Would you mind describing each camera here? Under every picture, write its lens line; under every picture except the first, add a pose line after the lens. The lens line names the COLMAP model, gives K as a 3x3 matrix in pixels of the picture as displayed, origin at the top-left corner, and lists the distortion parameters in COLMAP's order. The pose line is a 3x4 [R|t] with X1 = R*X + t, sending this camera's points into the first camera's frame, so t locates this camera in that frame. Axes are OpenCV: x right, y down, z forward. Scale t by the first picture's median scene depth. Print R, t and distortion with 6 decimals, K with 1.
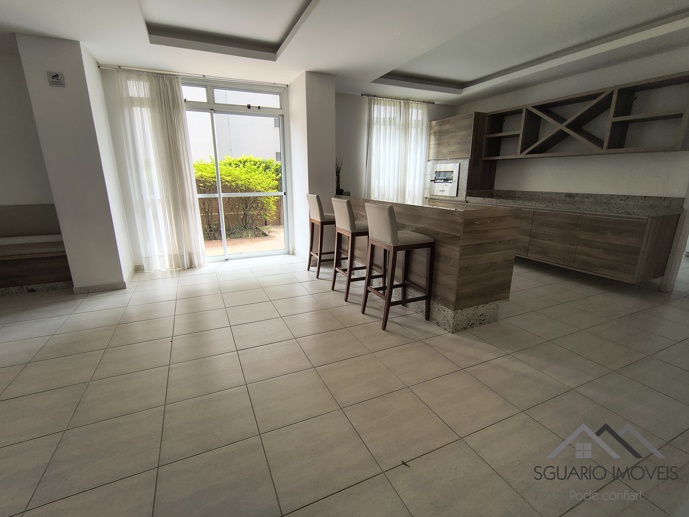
lens RADIAL K [[322.0, 0, 338.8], [0, 322.0, 263.8], [0, 0, 1]] dist [-0.000669, -0.001039]
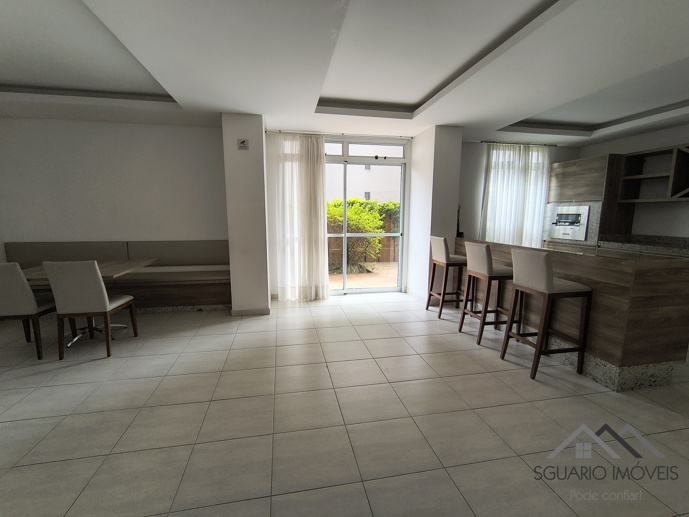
lens RADIAL K [[322.0, 0, 343.2], [0, 322.0, 263.4], [0, 0, 1]] dist [-0.000669, -0.001039]
pose [[0.972511, 0.040691, -0.229272, -0.132115], [-0.066281, 0.992257, -0.105038, -0.000123], [0.223223, 0.117347, 0.967678, -0.064164]]
